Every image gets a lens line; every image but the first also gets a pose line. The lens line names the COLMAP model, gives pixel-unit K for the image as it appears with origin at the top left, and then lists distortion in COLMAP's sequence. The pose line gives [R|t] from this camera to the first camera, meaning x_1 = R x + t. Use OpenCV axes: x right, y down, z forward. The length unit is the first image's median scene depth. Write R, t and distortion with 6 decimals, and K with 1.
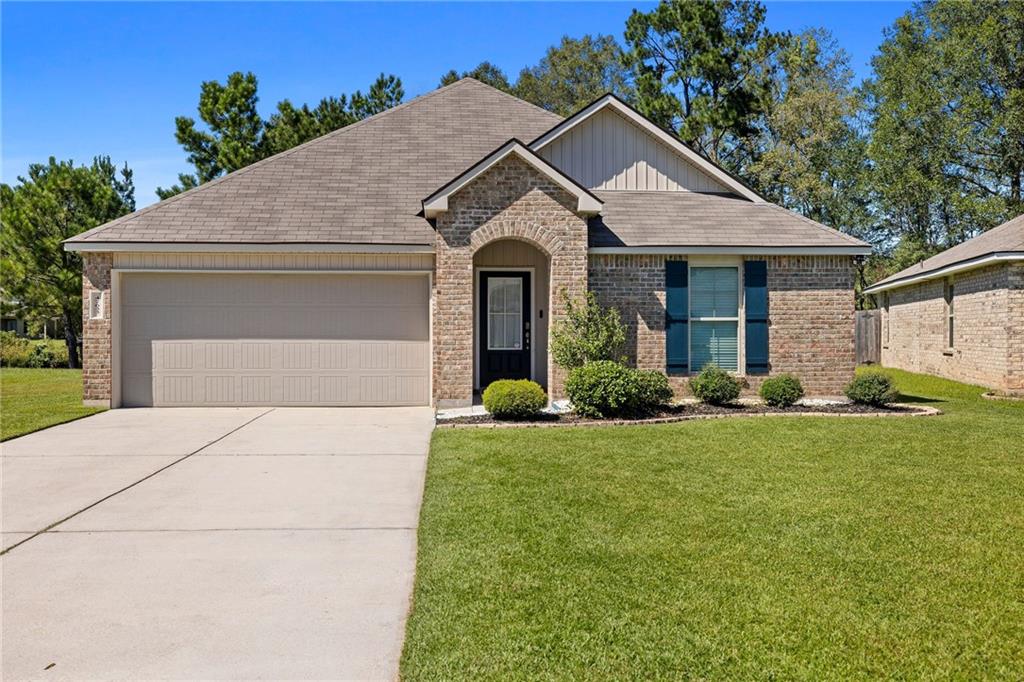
lens RADIAL K [[1015.5, 0, 497.4], [0, 1015.5, 330.6], [0, 0, 1]] dist [0.006989, 0.000000]
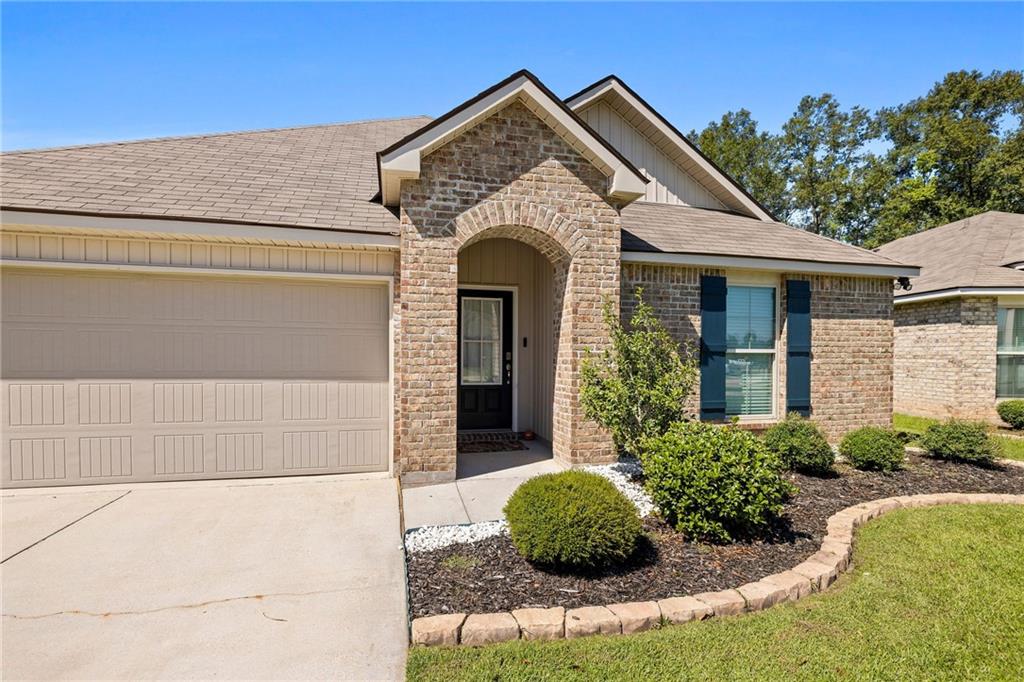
lens RADIAL K [[492.9, 0, 510.7], [0, 492.9, 362.4], [0, 0, 1]] dist [0.002426, -0.001907]
pose [[0.983647, 0.004461, 0.180051, -0.045659], [-0.008101, 0.999777, 0.019485, -0.008523], [-0.179924, -0.020625, 0.983464, 0.652732]]
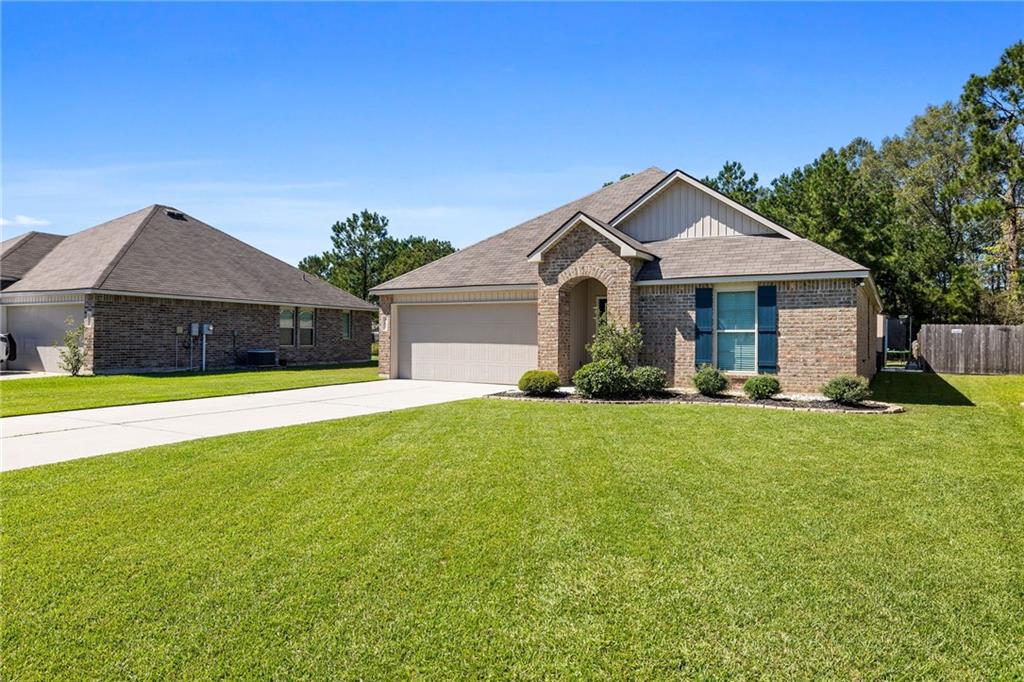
lens RADIAL K [[656.6, 0, 508.9], [0, 656.6, 339.7], [0, 0, 1]] dist [0.008575, 0.005916]
pose [[0.826380, 0.008231, -0.563053, 0.455450], [-0.006055, 0.999965, 0.005731, -0.003308], [0.563081, -0.001326, 0.826401, 0.128749]]
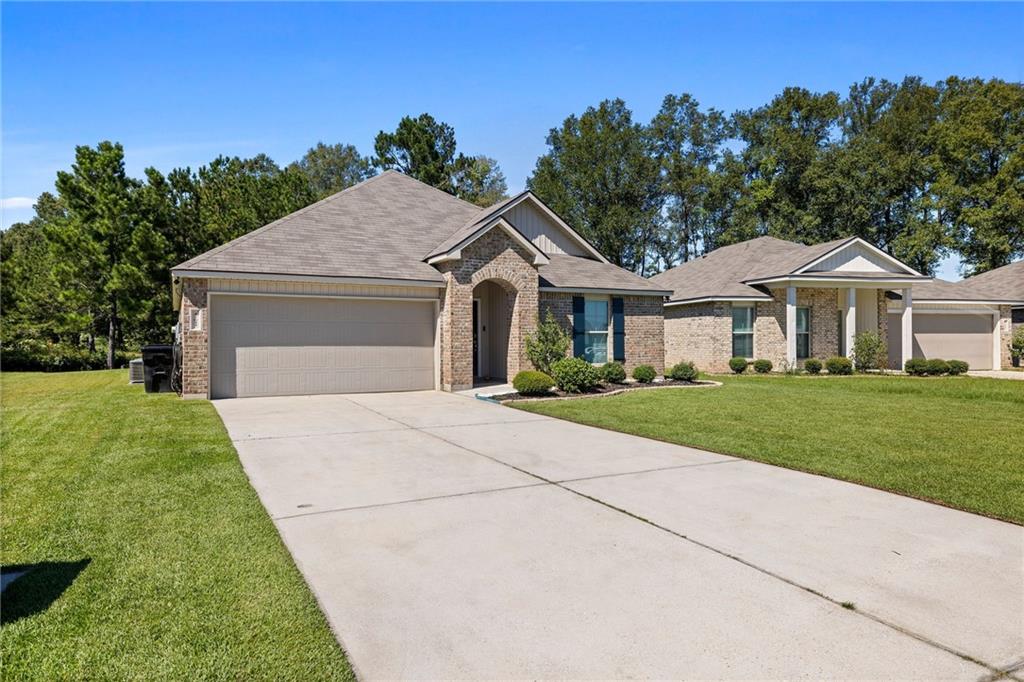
lens RADIAL K [[656.6, 0, 508.5], [0, 656.6, 336.0], [0, 0, 1]] dist [0.008575, 0.005916]
pose [[0.910058, 0.000688, 0.414480, -0.367452], [0.002813, 0.999965, -0.007836, 0.003104], [-0.414471, 0.008297, 0.910025, 0.079996]]
